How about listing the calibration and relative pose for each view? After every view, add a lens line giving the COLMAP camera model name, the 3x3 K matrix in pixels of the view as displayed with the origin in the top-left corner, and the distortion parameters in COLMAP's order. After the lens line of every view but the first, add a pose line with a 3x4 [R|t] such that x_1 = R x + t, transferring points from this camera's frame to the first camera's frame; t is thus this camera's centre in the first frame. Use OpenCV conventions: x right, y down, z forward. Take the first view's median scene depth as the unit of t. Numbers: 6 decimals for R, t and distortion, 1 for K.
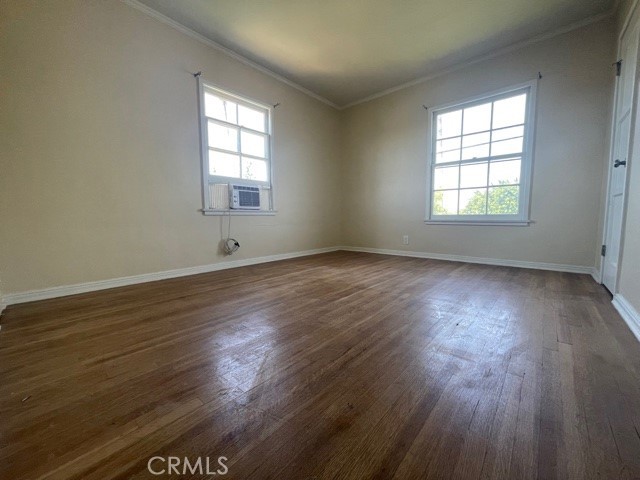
lens RADIAL K [[259.2, 0, 315.9], [0, 259.2, 240.5], [0, 0, 1]] dist [-0.001685, 0.000416]
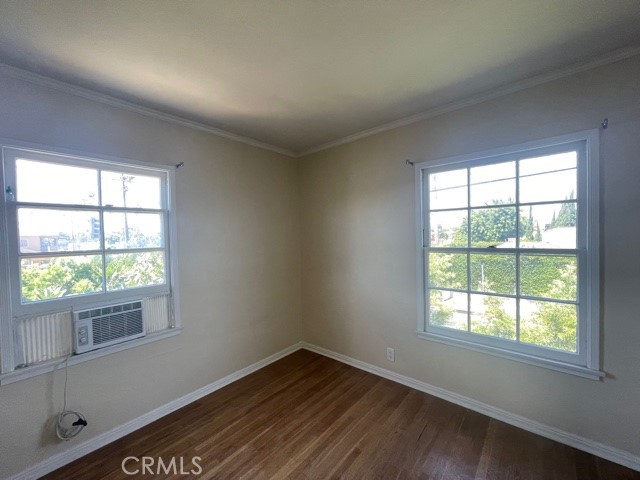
lens RADIAL K [[259.2, 0, 315.9], [0, 259.2, 240.5], [0, 0, 1]] dist [-0.001685, 0.000416]
pose [[0.999767, -0.017600, 0.012465, 0.178382], [0.018407, 0.997528, -0.067823, -0.292334], [-0.011240, 0.068037, 0.997619, 0.376151]]
